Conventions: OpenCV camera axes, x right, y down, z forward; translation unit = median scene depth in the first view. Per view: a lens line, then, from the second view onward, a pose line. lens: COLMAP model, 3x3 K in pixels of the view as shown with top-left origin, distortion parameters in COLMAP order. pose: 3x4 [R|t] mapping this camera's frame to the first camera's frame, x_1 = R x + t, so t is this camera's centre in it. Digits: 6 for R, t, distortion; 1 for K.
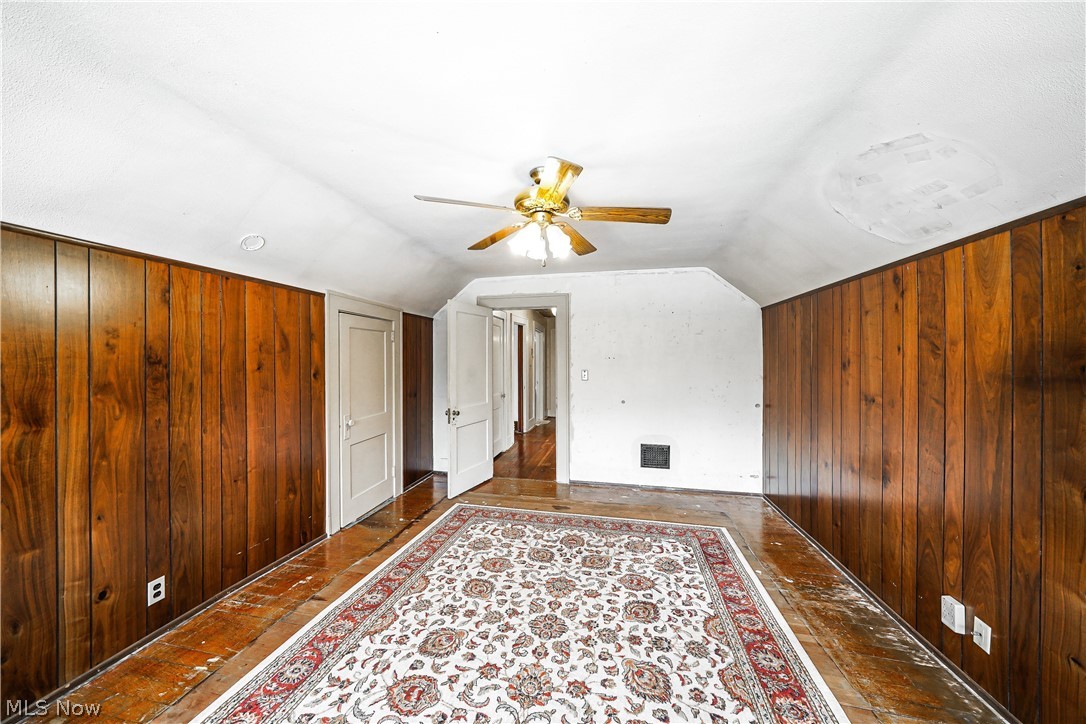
lens RADIAL K [[375.9, 0, 541.4], [0, 375.9, 360.9], [0, 0, 1]] dist [-0.010353, 0.000592]
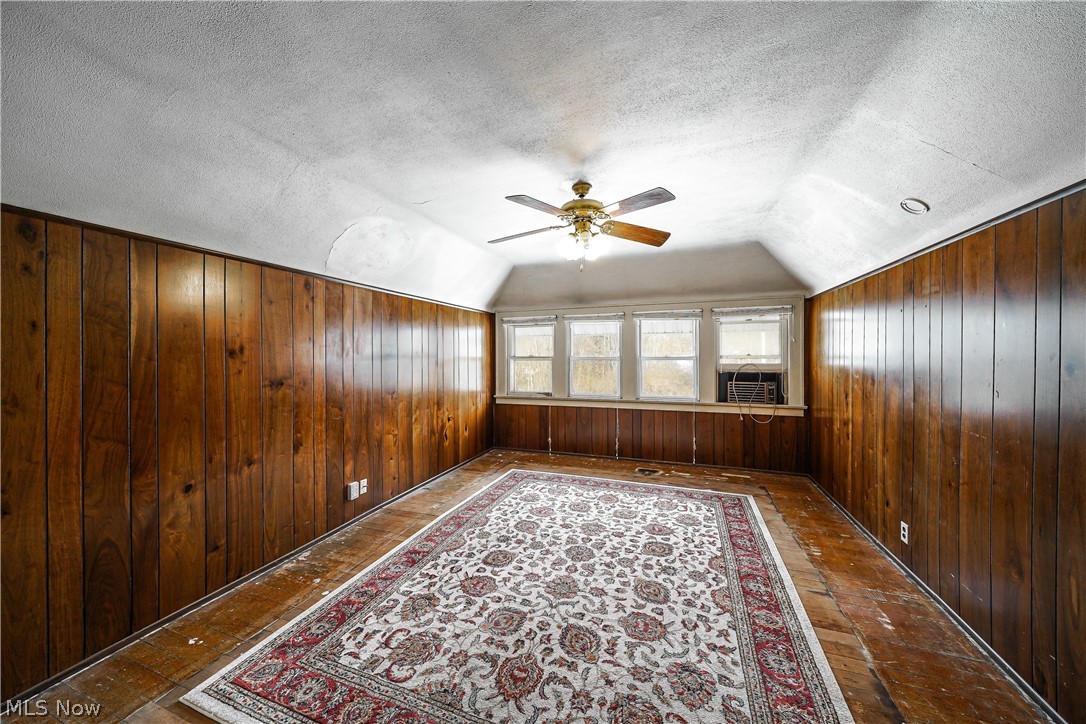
lens RADIAL K [[375.9, 0, 539.1], [0, 375.9, 355.3], [0, 0, 1]] dist [-0.010353, 0.000592]
pose [[-0.987626, 0.005598, 0.156726, -0.041969], [0.006685, 0.999957, 0.006409, 0.019344], [-0.156683, 0.007377, -0.987621, 1.940681]]
